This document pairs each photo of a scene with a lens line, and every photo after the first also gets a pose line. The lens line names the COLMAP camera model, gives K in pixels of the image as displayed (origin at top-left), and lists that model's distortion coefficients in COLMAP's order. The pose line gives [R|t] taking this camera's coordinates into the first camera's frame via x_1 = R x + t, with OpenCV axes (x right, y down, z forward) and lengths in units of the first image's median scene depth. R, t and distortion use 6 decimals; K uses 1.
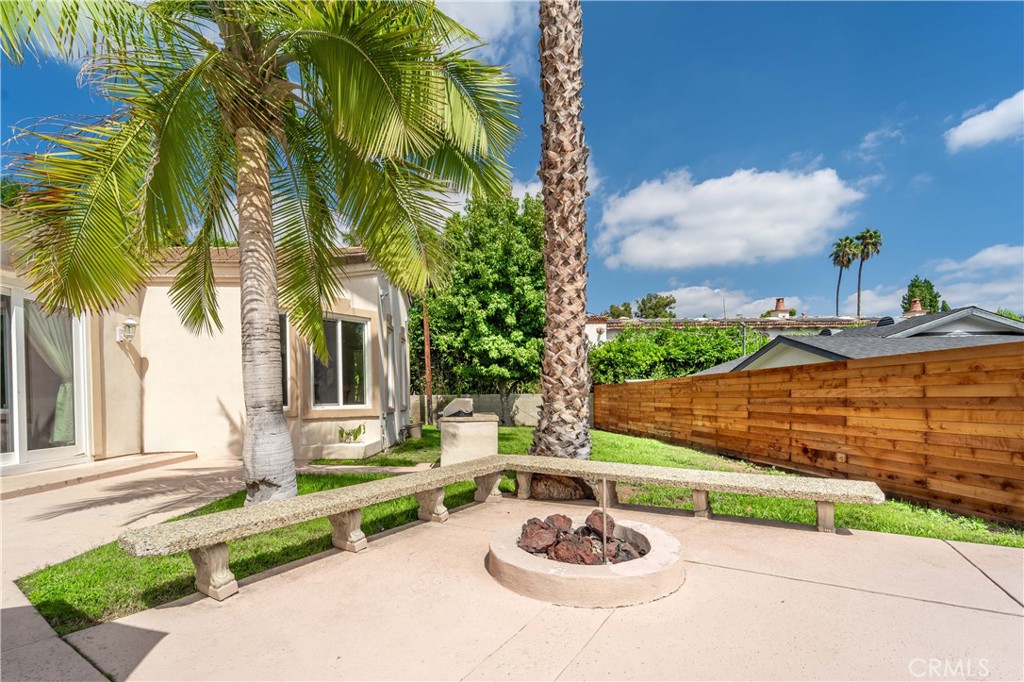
lens RADIAL K [[434.0, 0, 505.3], [0, 434.0, 398.9], [0, 0, 1]] dist [-0.000976, 0.000082]
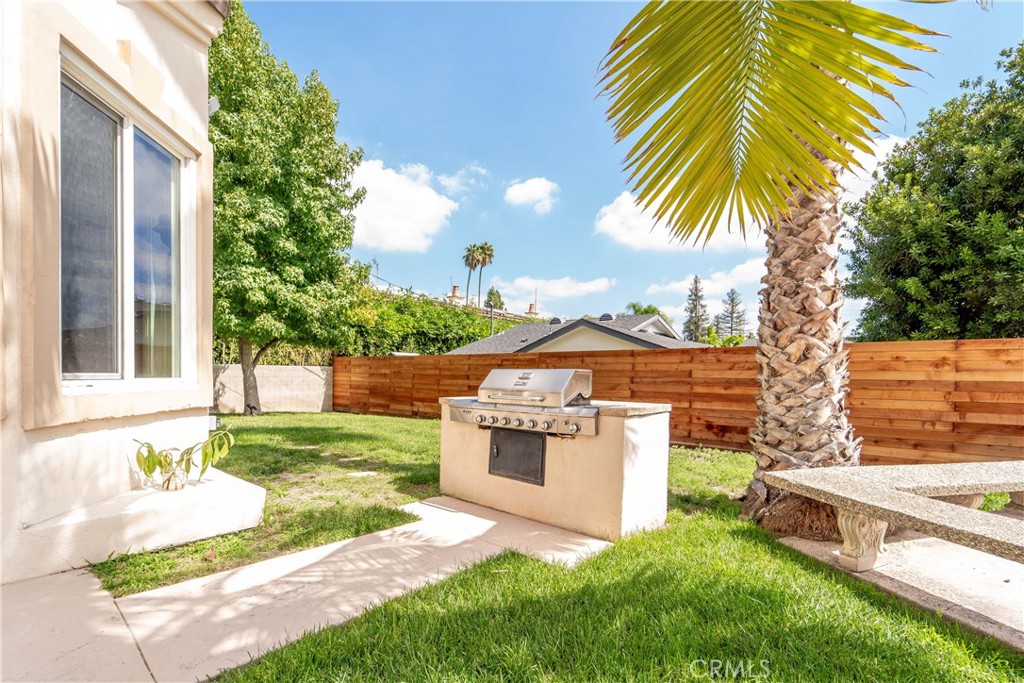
lens RADIAL K [[448.0, 0, 512.0], [0, 448.0, 382.2], [0, 0, 1]] dist [0.008757, -0.000061]
pose [[0.683773, 0.009114, 0.729638, -0.421562], [-0.019253, 0.999799, 0.005555, 0.009761], [-0.729441, -0.017846, 0.683811, 0.537331]]
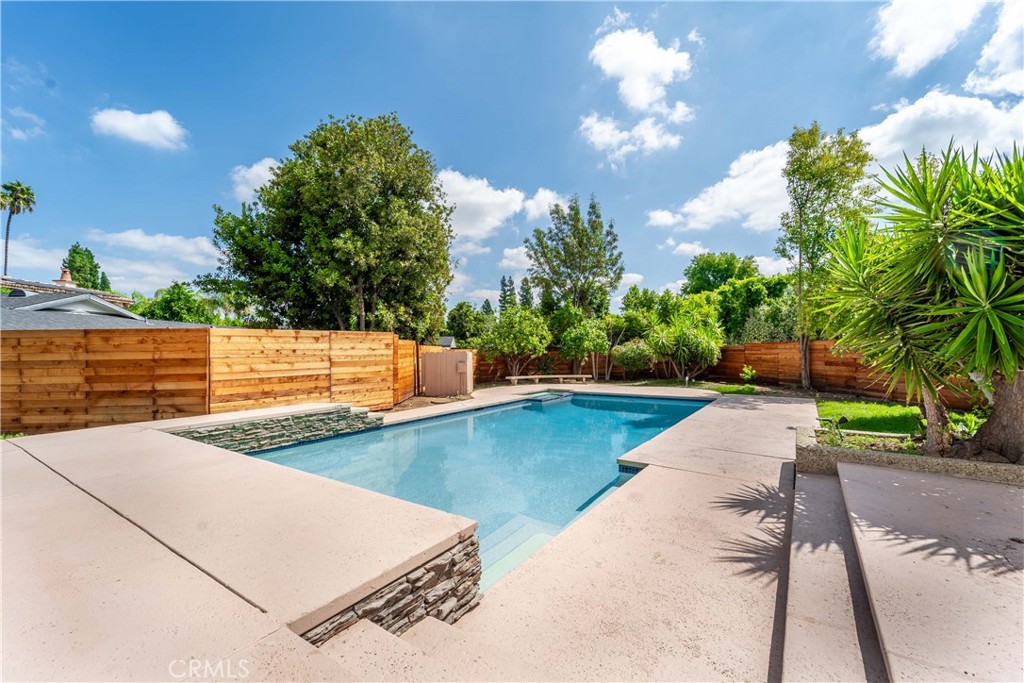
lens RADIAL K [[421.2, 0, 495.0], [0, 421.2, 345.8], [0, 0, 1]] dist [0.000240, -0.000257]
pose [[0.031609, 0.024540, 0.999199, -0.268131], [0.016260, 0.999554, -0.025063, 0.004043], [-0.999368, 0.017039, 0.031196, -0.430110]]
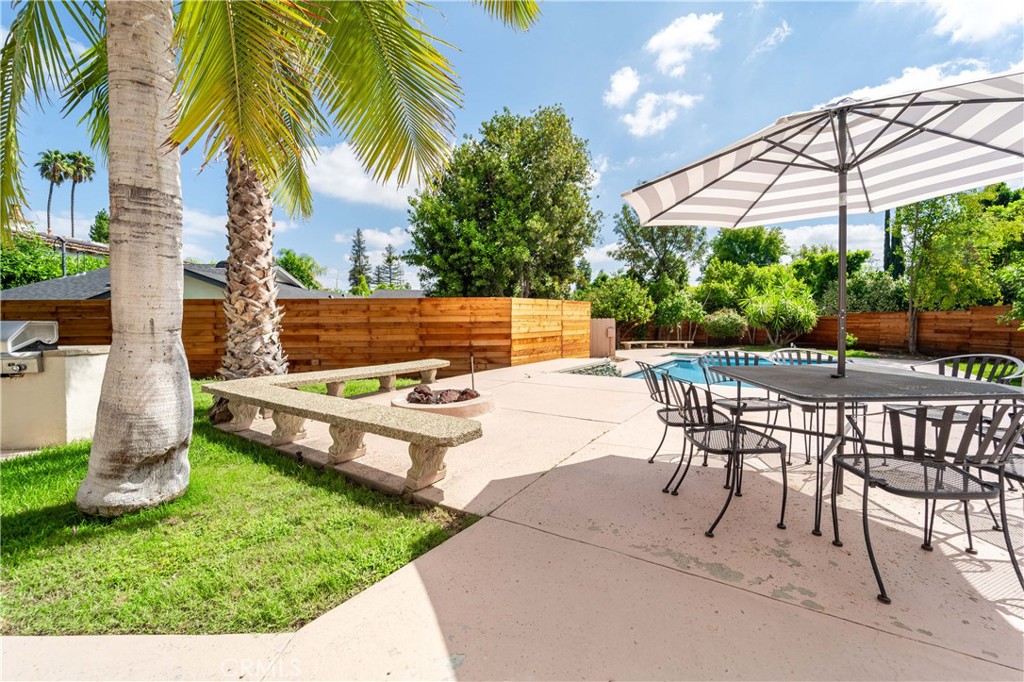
lens RADIAL K [[414.2, 0, 504.5], [0, 414.2, 338.4], [0, 0, 1]] dist [0.001890, 0.000354]
pose [[0.040178, -0.032765, 0.998655, -0.528634], [0.008408, 0.999438, 0.032453, 0.007578], [-0.999157, 0.007092, 0.040431, 0.224518]]
